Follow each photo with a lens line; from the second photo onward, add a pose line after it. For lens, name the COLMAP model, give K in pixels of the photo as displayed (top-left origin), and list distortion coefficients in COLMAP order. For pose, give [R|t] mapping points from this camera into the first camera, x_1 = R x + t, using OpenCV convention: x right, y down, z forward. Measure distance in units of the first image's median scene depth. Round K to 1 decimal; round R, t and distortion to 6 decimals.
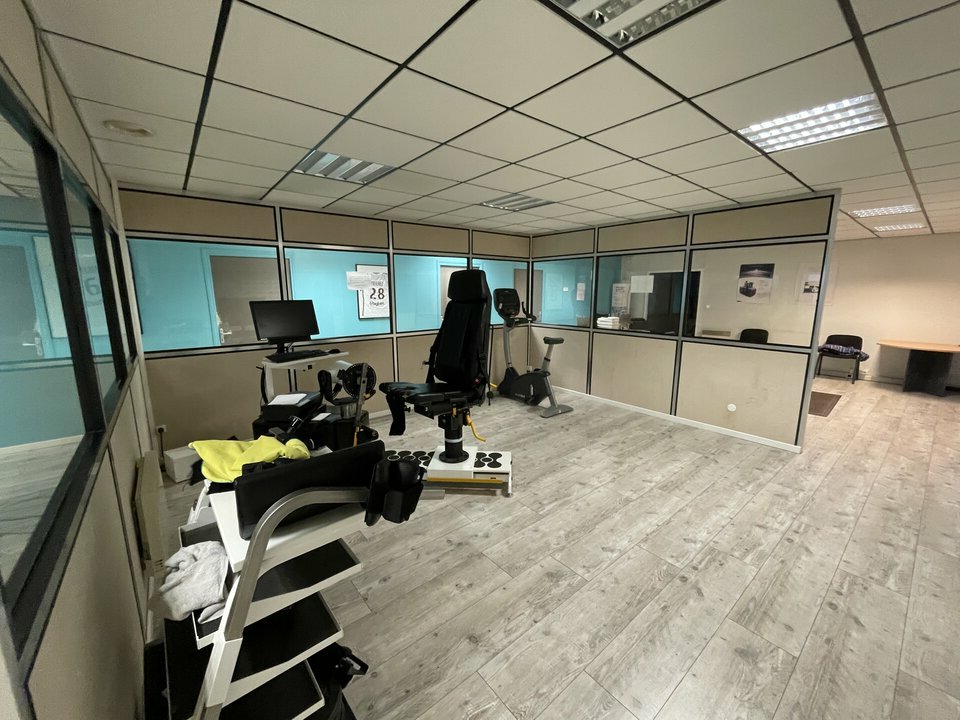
lens RADIAL K [[387.0, 0, 477.7], [0, 387.0, 359.3], [0, 0, 1]] dist [-0.007024, 0.000293]
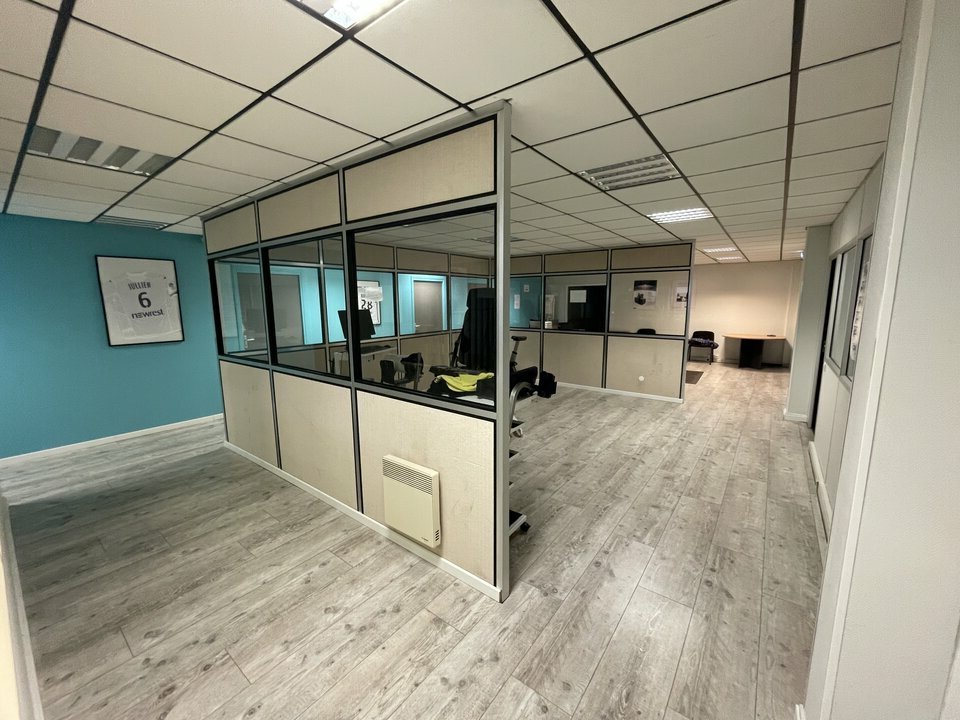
lens RADIAL K [[387.0, 0, 479.3], [0, 387.0, 358.2], [0, 0, 1]] dist [-0.007024, 0.000293]
pose [[0.972873, -0.039146, 0.228002, -0.308594], [0.045460, 0.998713, -0.022507, 0.054968], [-0.226827, 0.032261, 0.973401, -0.337653]]
